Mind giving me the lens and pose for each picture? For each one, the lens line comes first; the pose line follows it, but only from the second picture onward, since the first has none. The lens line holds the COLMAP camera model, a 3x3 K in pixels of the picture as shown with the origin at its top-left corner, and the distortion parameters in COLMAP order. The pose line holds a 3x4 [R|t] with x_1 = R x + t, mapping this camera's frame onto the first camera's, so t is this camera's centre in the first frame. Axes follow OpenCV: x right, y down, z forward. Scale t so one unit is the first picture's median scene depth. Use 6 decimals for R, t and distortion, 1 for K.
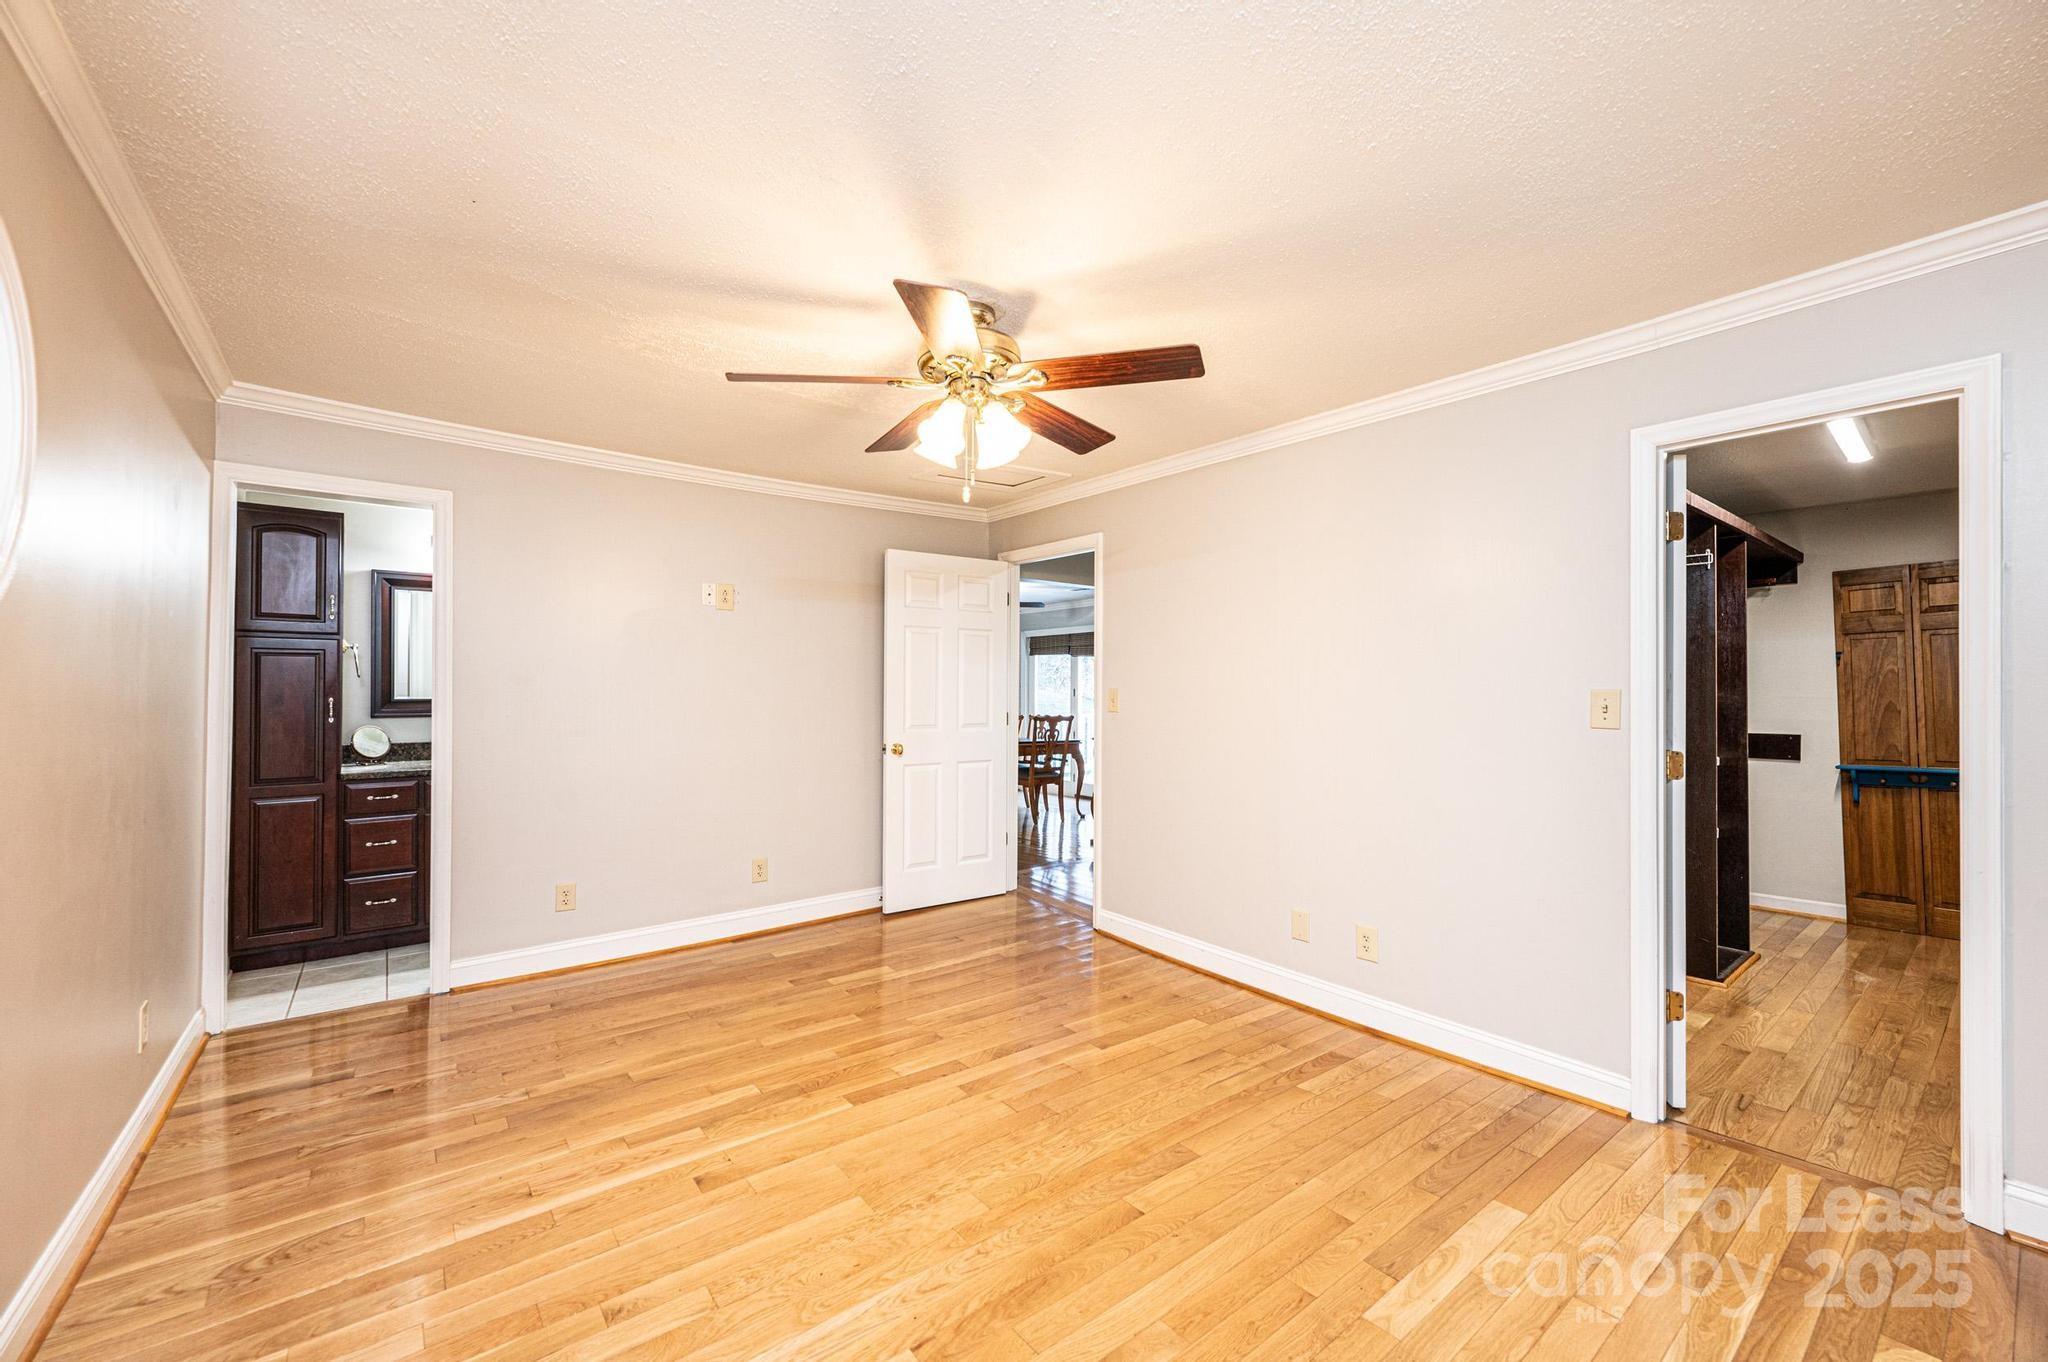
lens RADIAL K [[807.6, 0, 1033.0], [0, 807.6, 678.8], [0, 0, 1]] dist [0.001415, 0.000207]
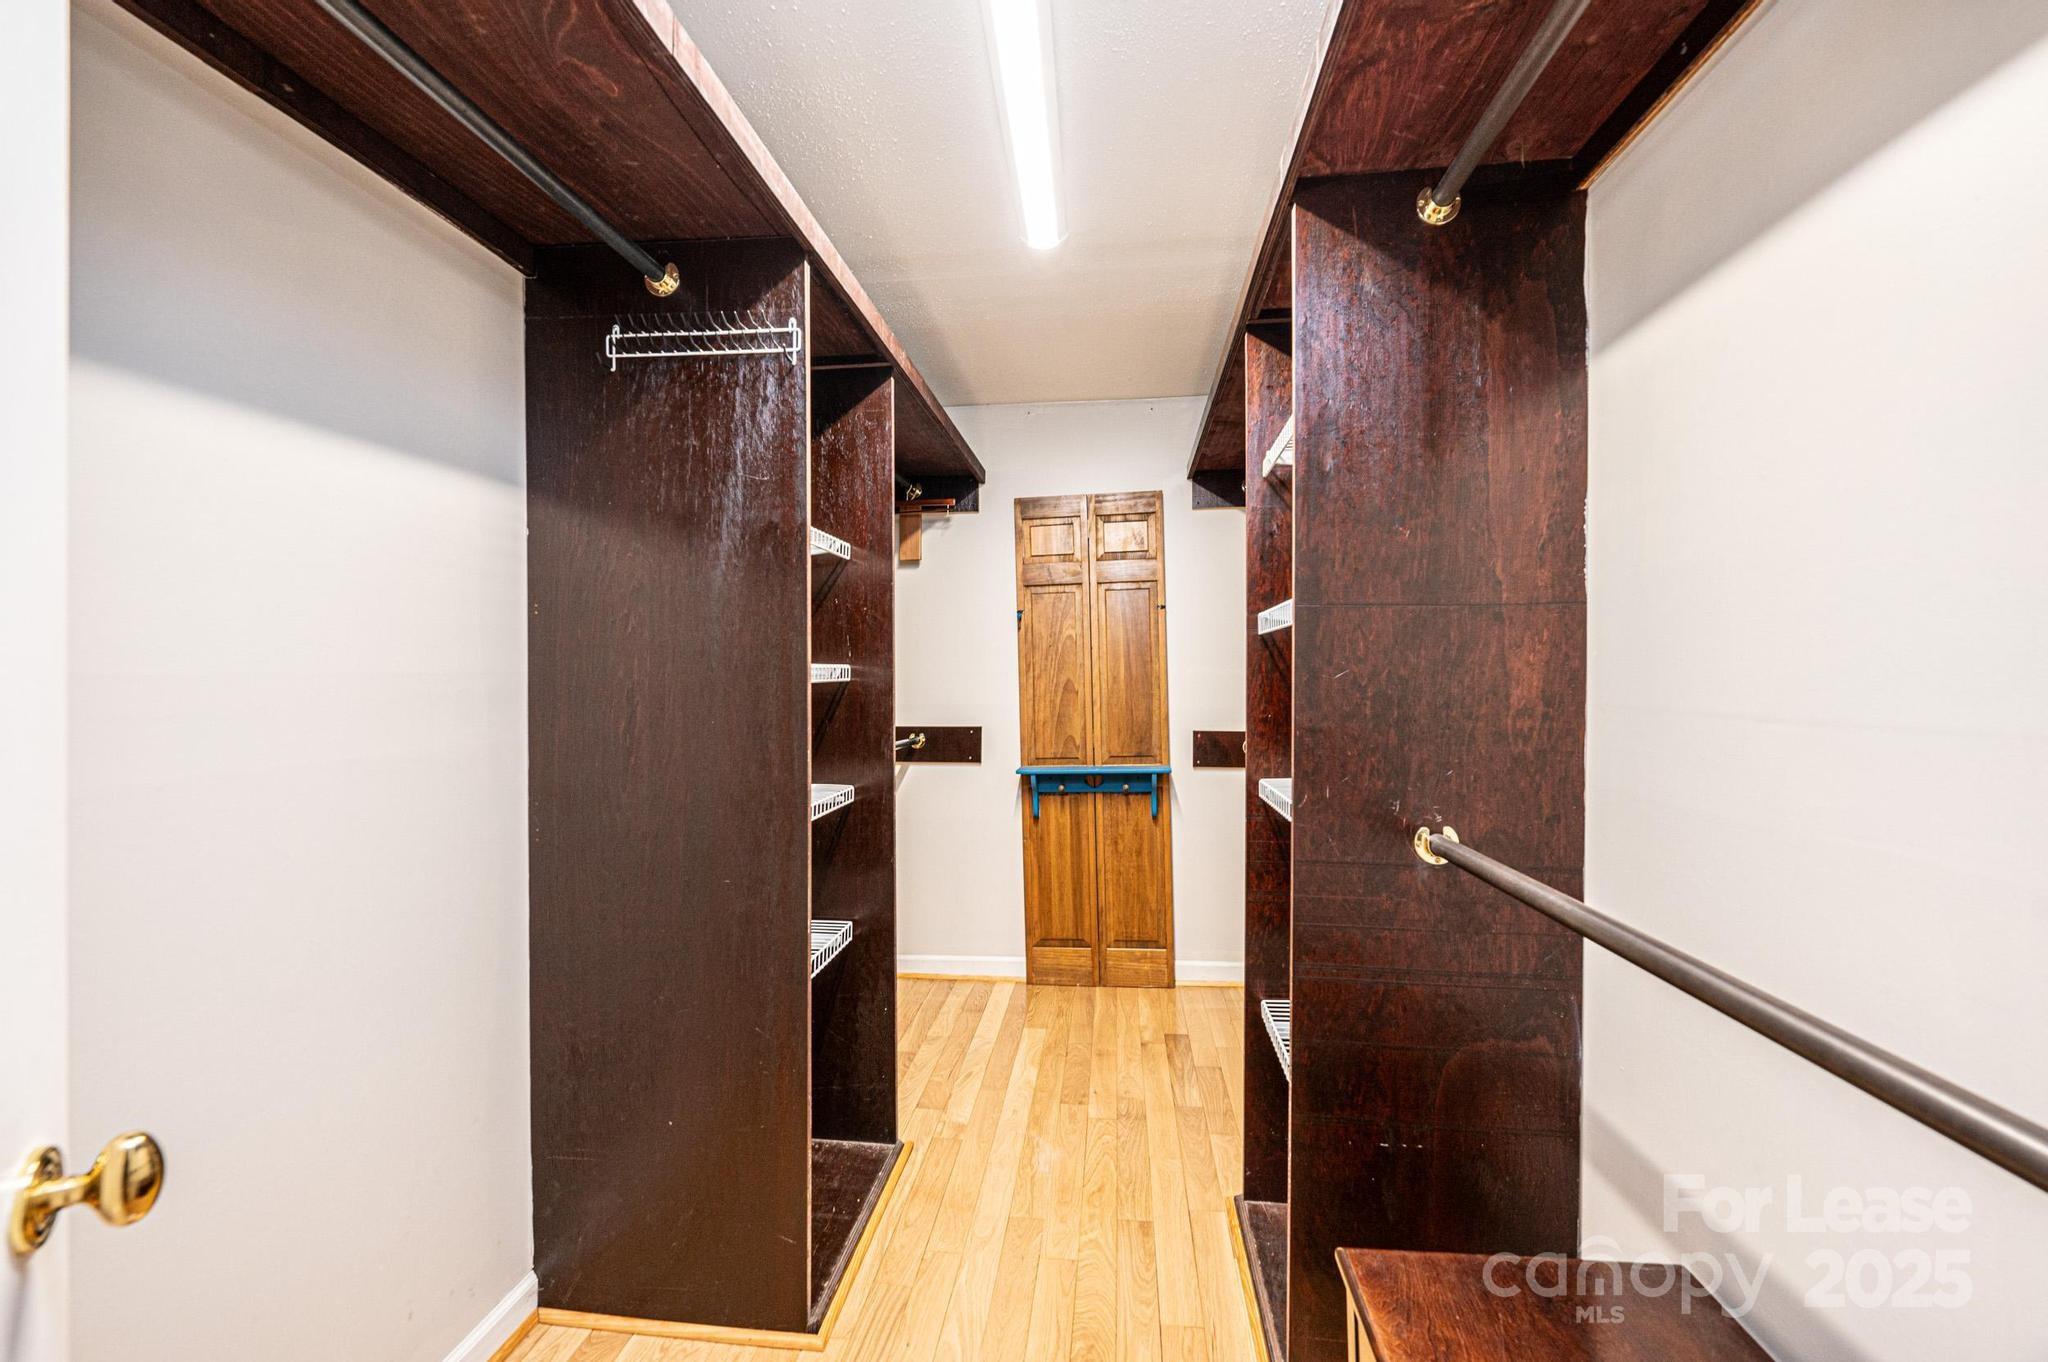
lens RADIAL K [[830.0, 0, 1024.0], [0, 830.0, 681.0], [0, 0, 1]] dist [0.000768, -0.000071]
pose [[0.711027, -0.010394, 0.703088, 0.495535], [-0.003776, 0.999820, 0.018599, 0.016468], [-0.703154, -0.015879, 0.710860, 0.487988]]
